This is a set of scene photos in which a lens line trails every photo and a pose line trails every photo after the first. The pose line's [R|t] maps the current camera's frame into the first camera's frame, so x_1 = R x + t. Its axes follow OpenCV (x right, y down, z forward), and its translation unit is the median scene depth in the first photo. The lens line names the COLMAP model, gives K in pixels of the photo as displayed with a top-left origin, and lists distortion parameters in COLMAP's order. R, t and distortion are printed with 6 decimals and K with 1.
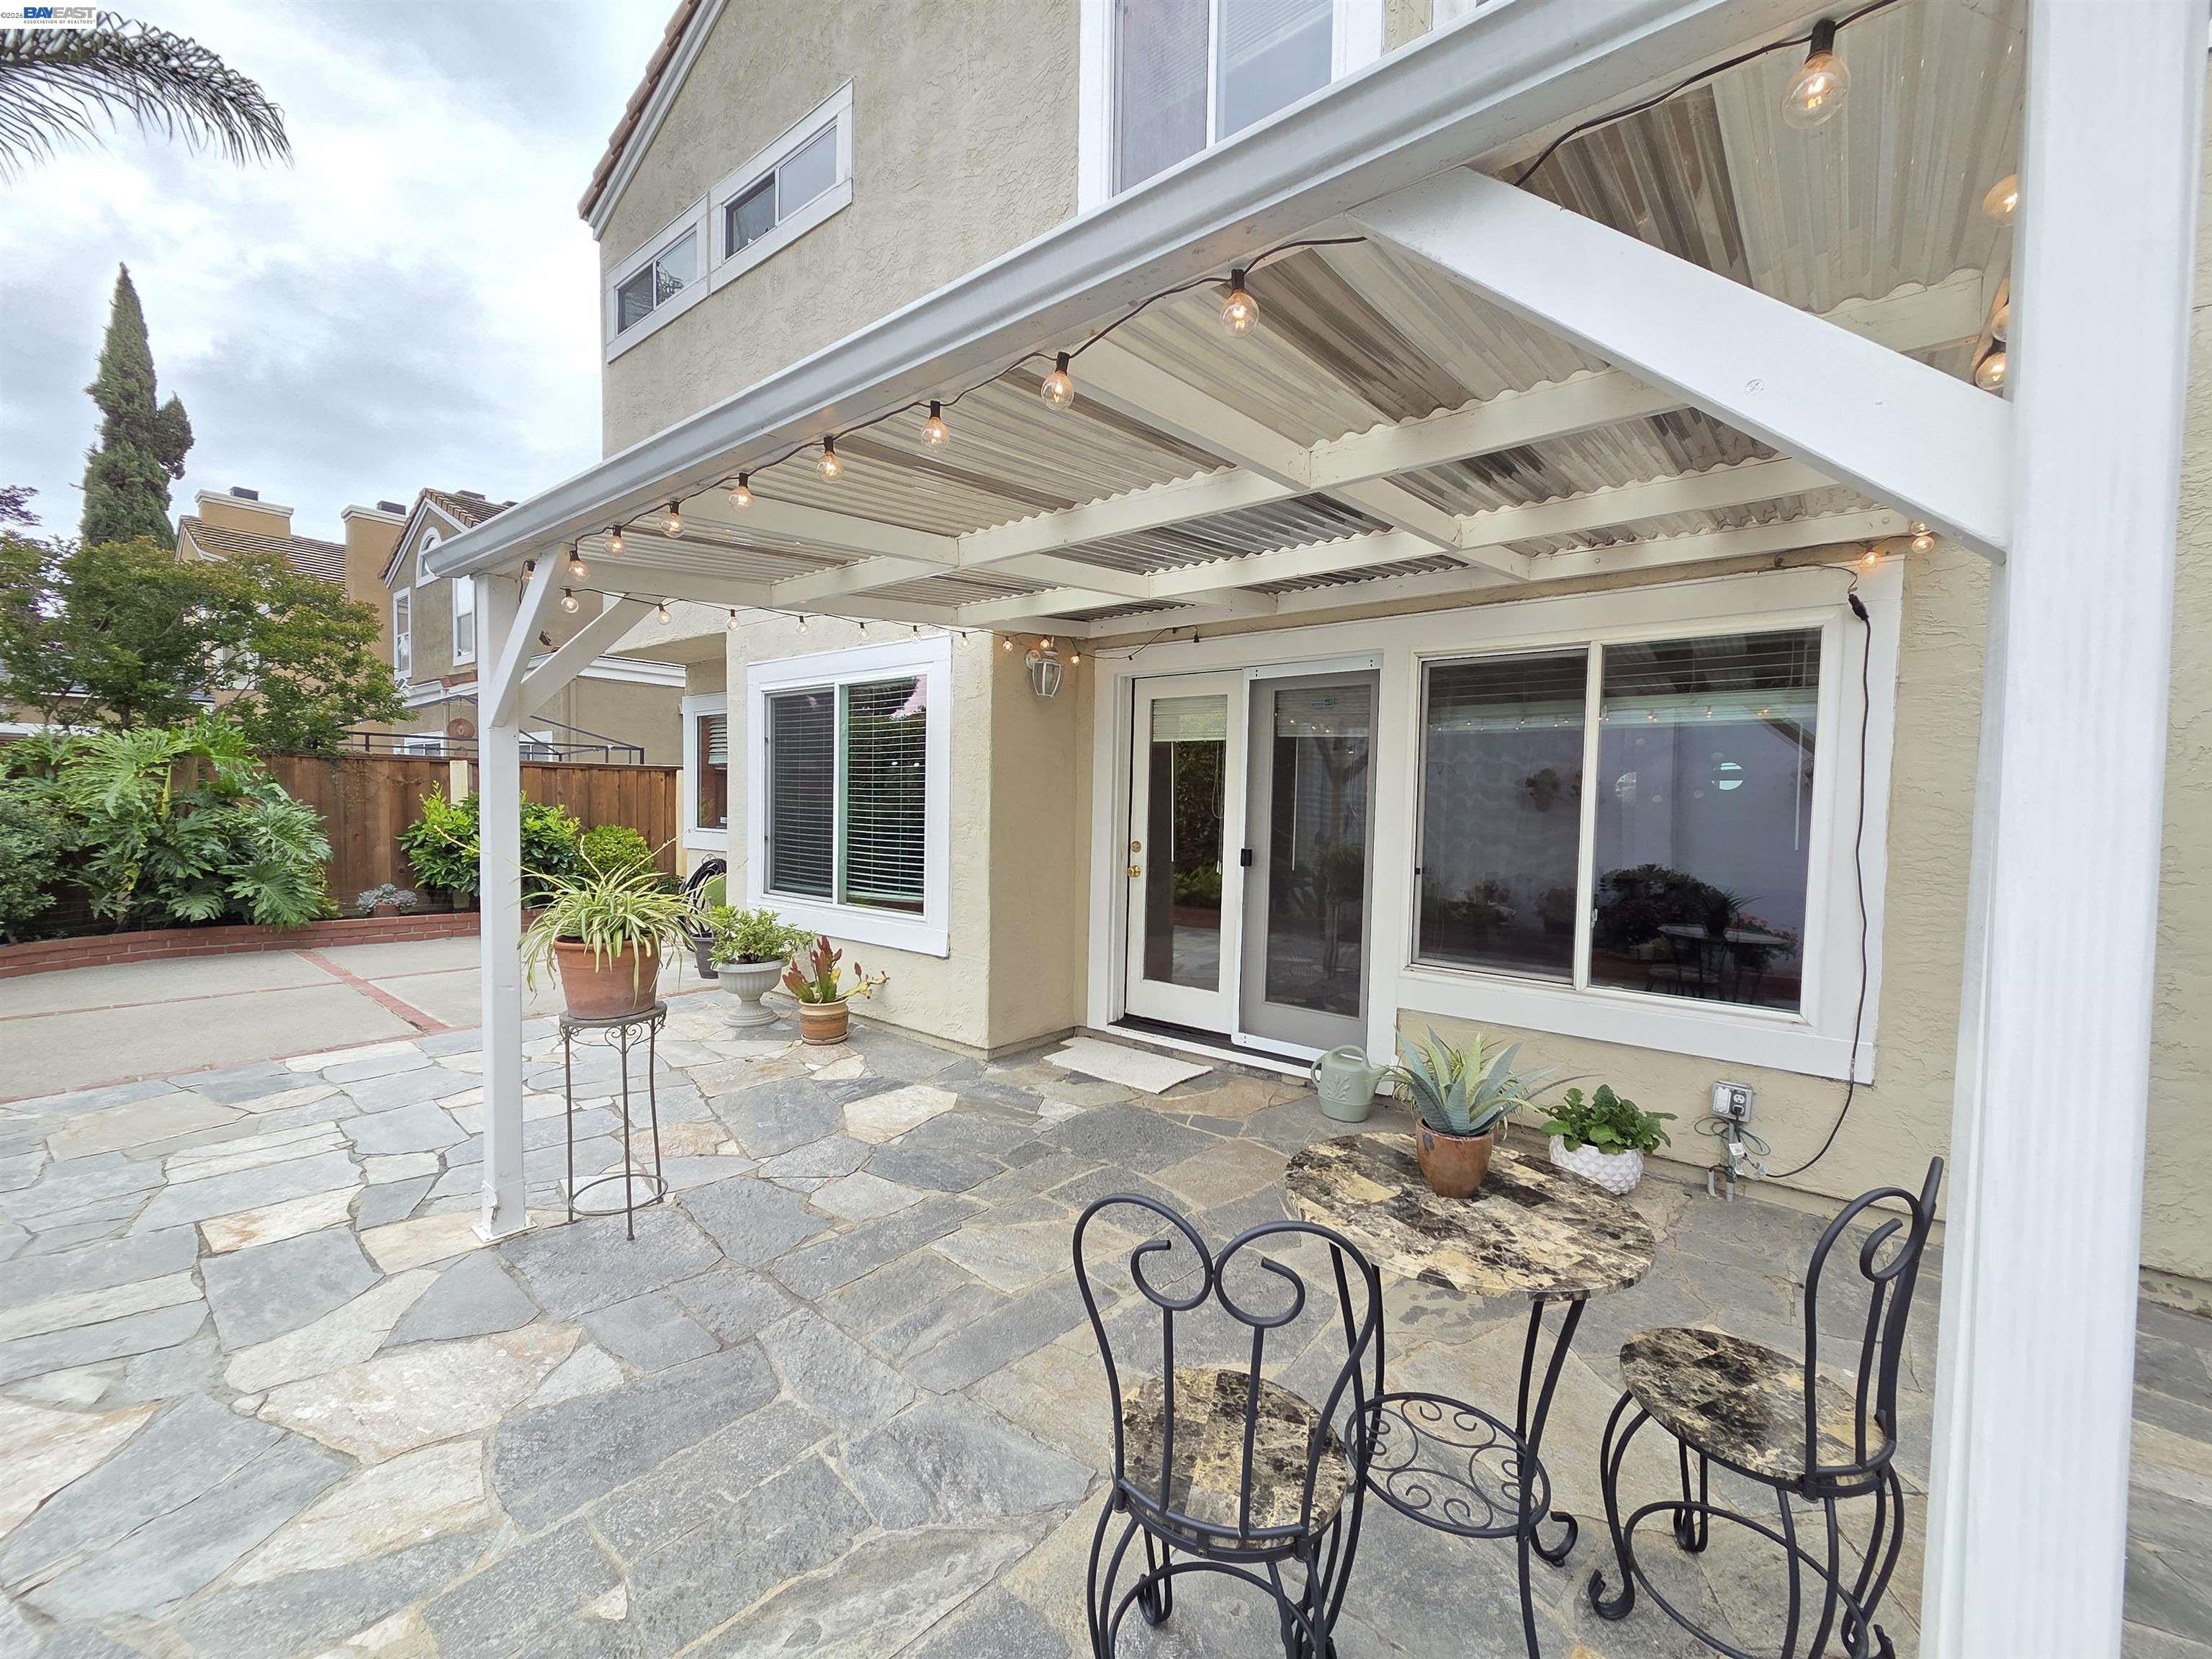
lens RADIAL K [[902.1, 0, 1097.6], [0, 902.1, 837.5], [0, 0, 1]] dist [0.000137, 0.000575]
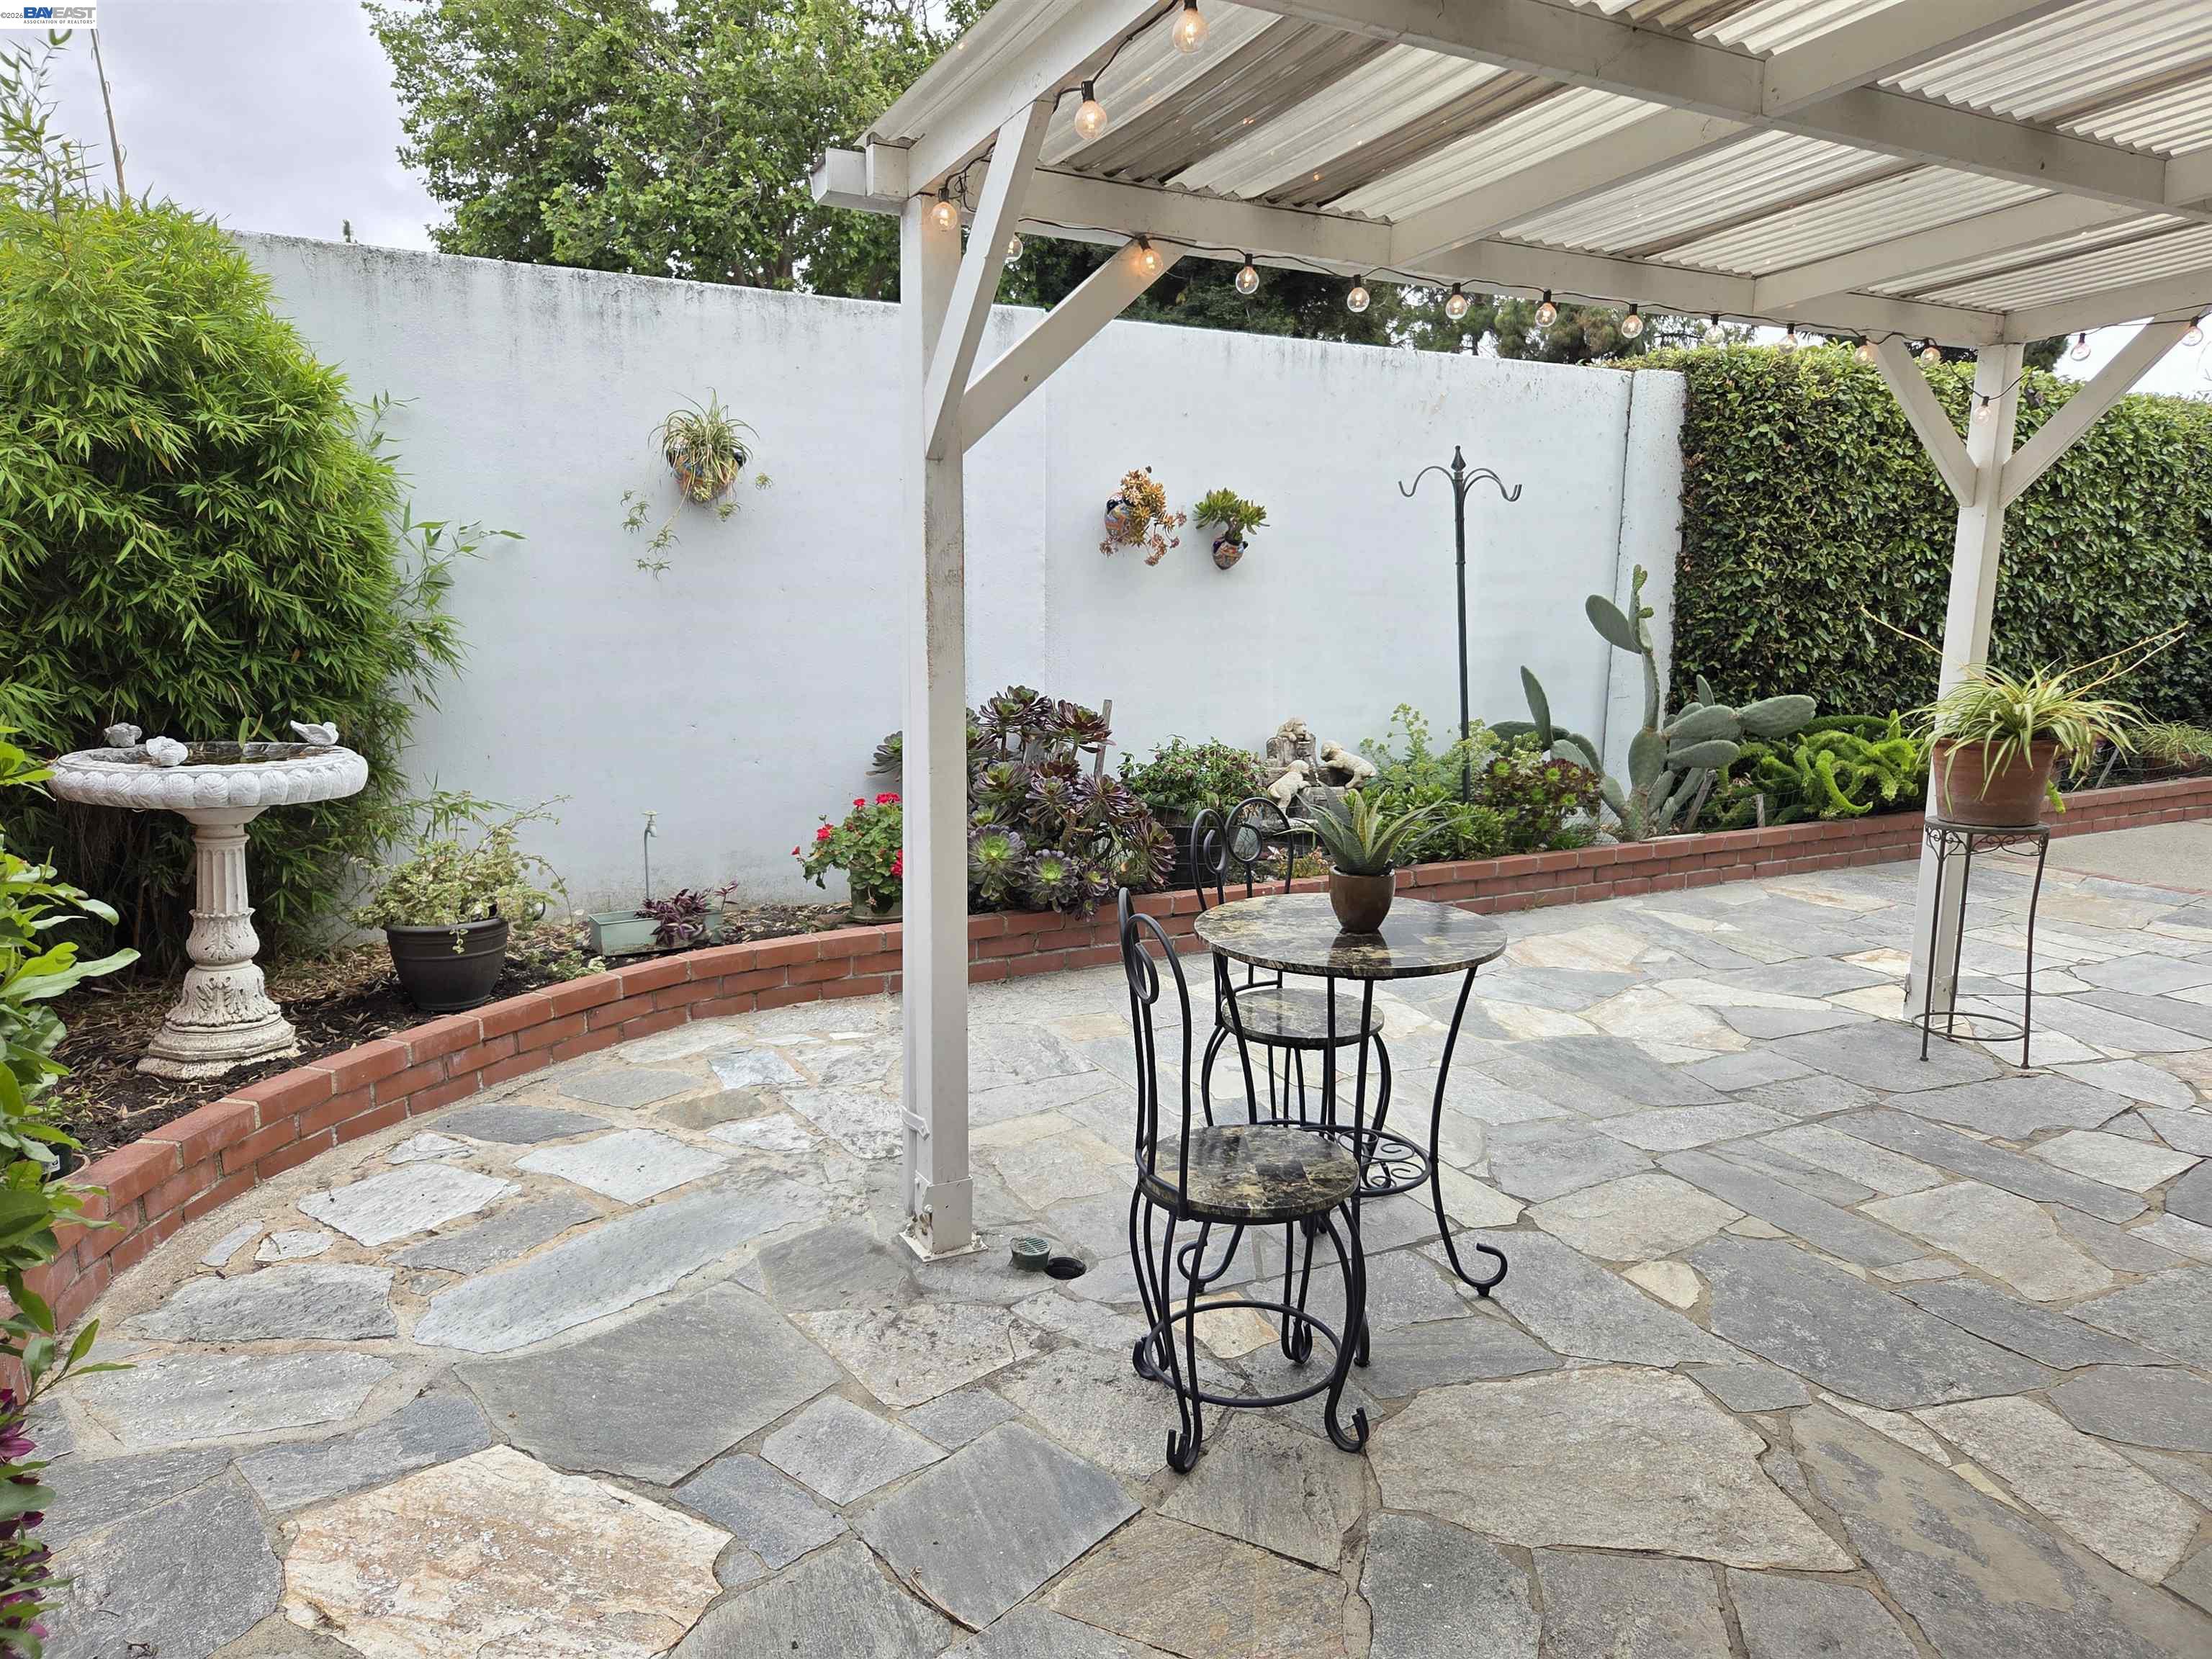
lens RADIAL K [[1493.4, 0, 1090.1], [0, 1493.4, 828.2], [0, 0, 1]] dist [0.035031, -0.004649]
pose [[-0.382485, 0.137210, -0.913717, 0.784367], [-0.054421, 0.983850, 0.170522, -0.005151], [0.922358, 0.114947, -0.368841, 0.494841]]
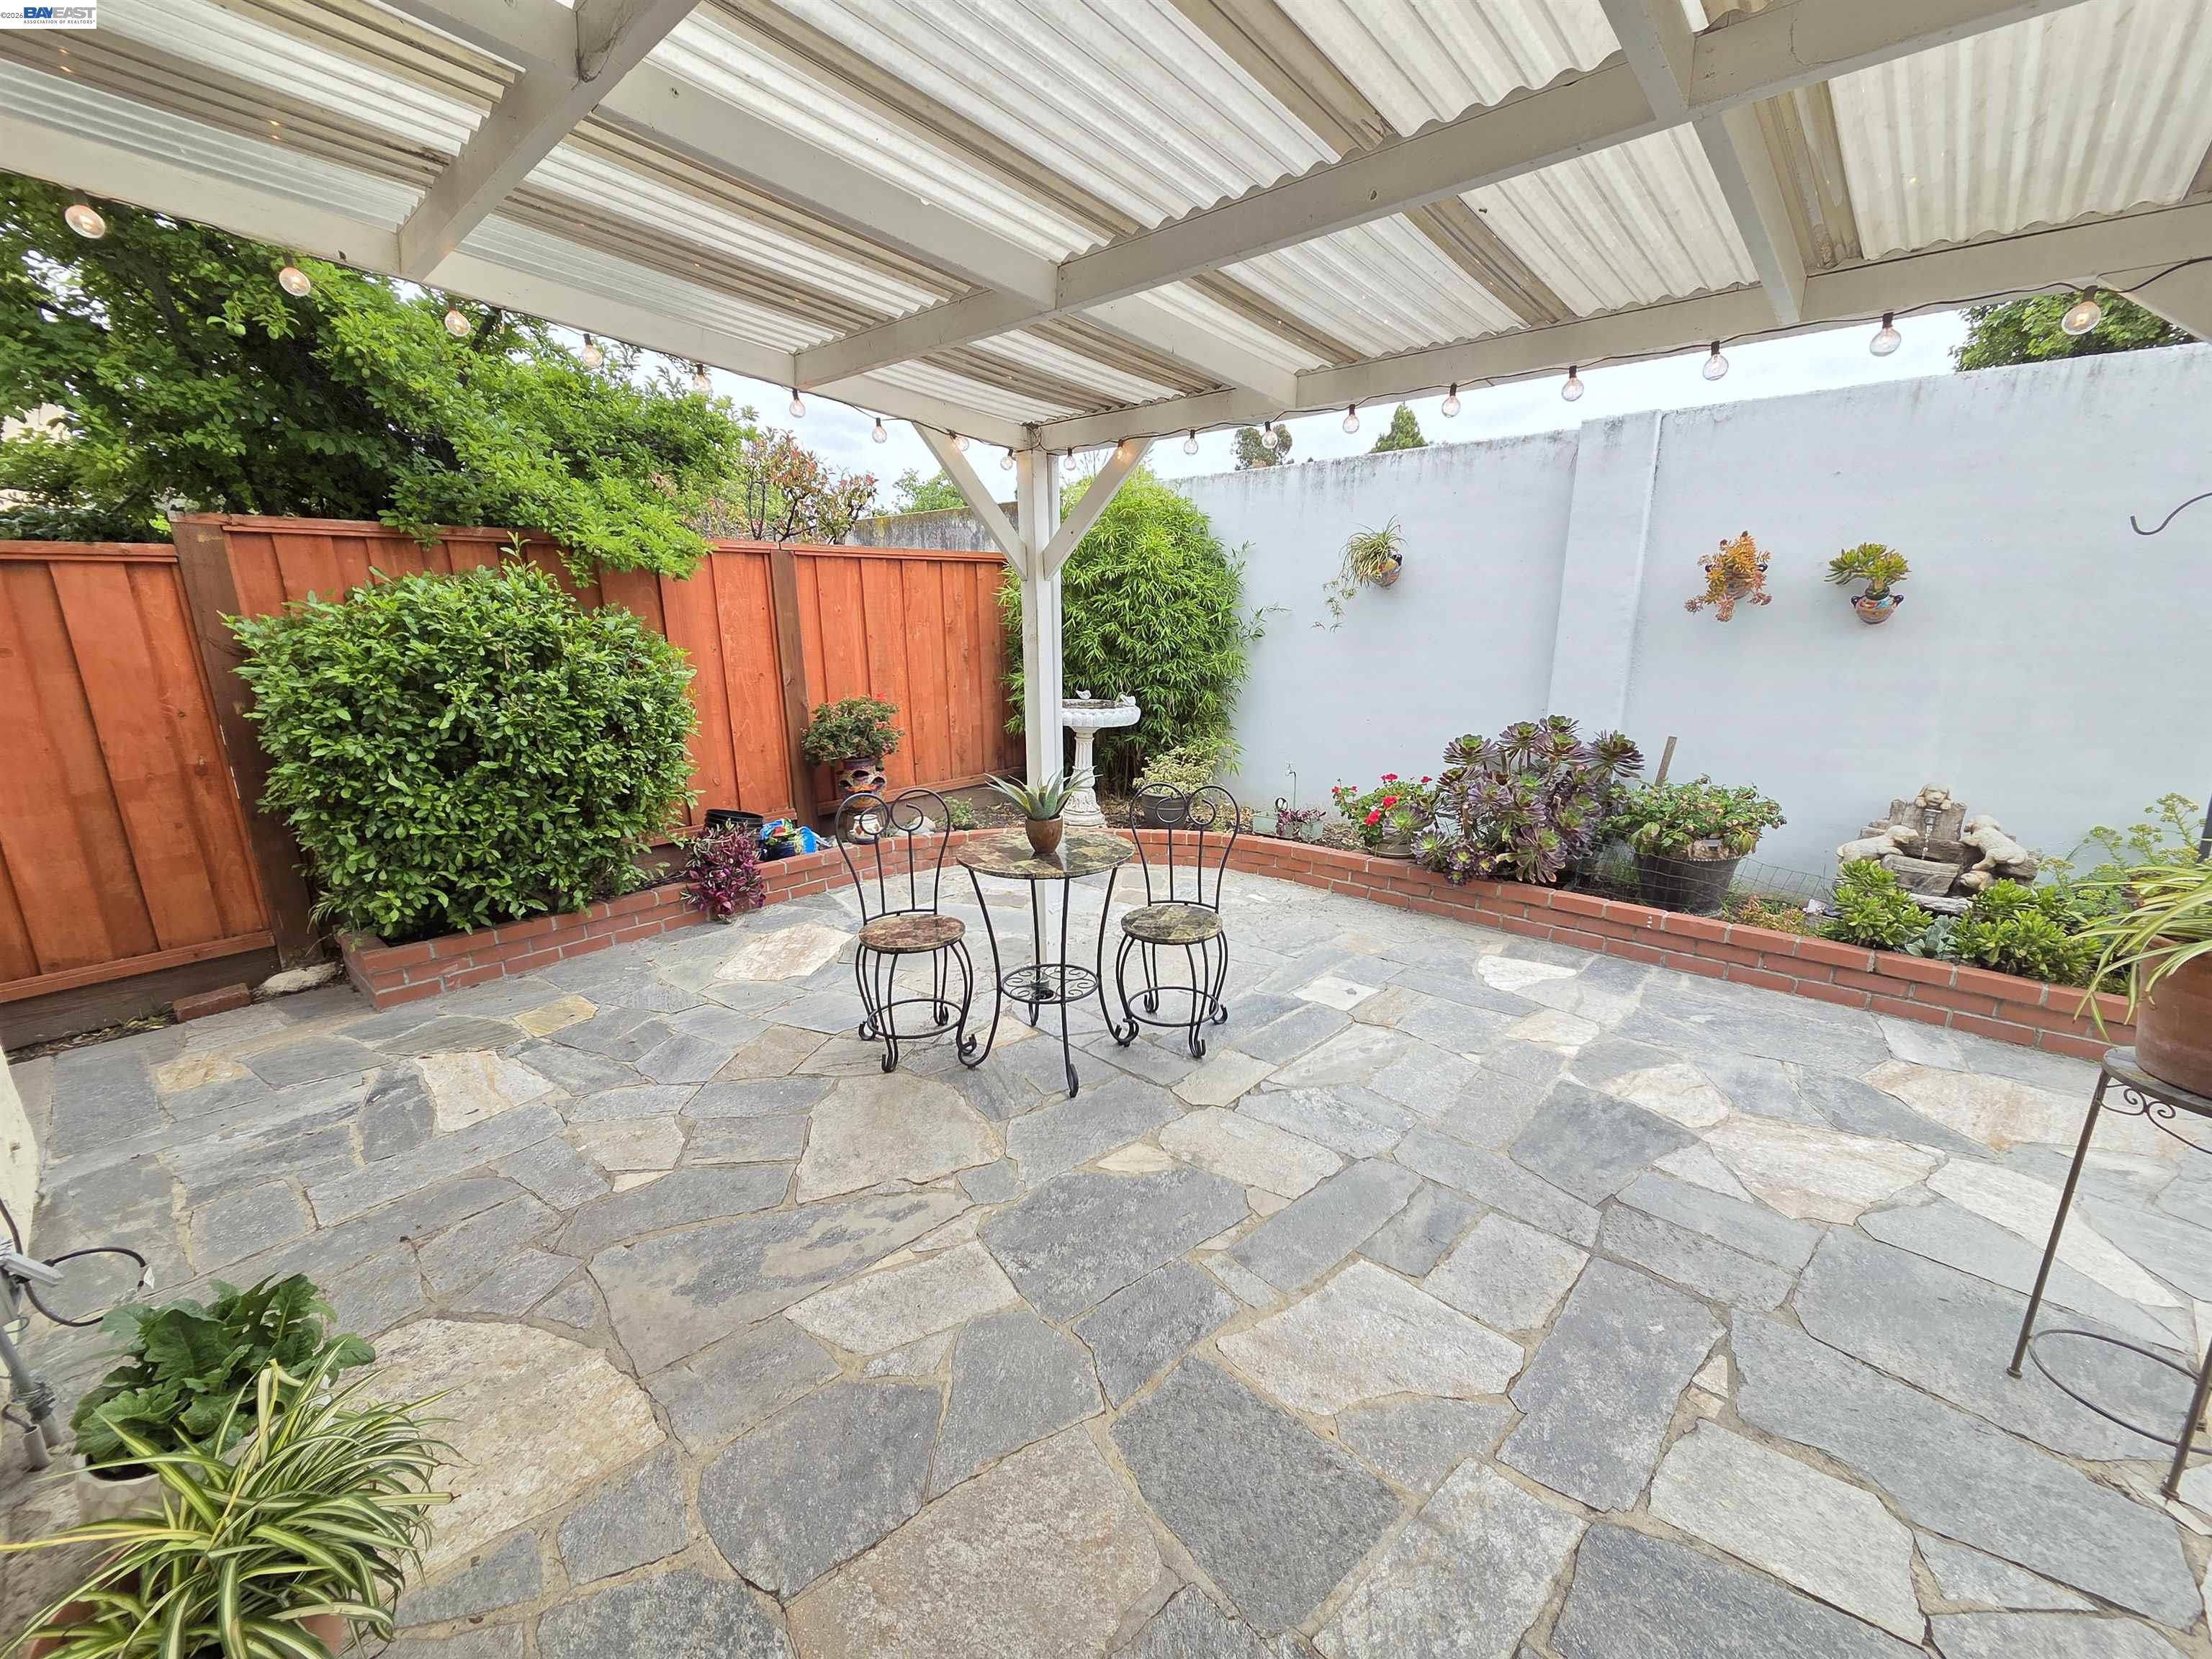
lens RADIAL K [[902.1, 0, 1099.1], [0, 902.1, 845.8], [0, 0, 1]] dist [0.000137, 0.000575]
pose [[-0.997448, -0.026840, 0.066152, 0.058350], [-0.006321, 0.956198, 0.292652, -0.058740], [-0.071109, 0.291487, -0.953928, 1.010767]]
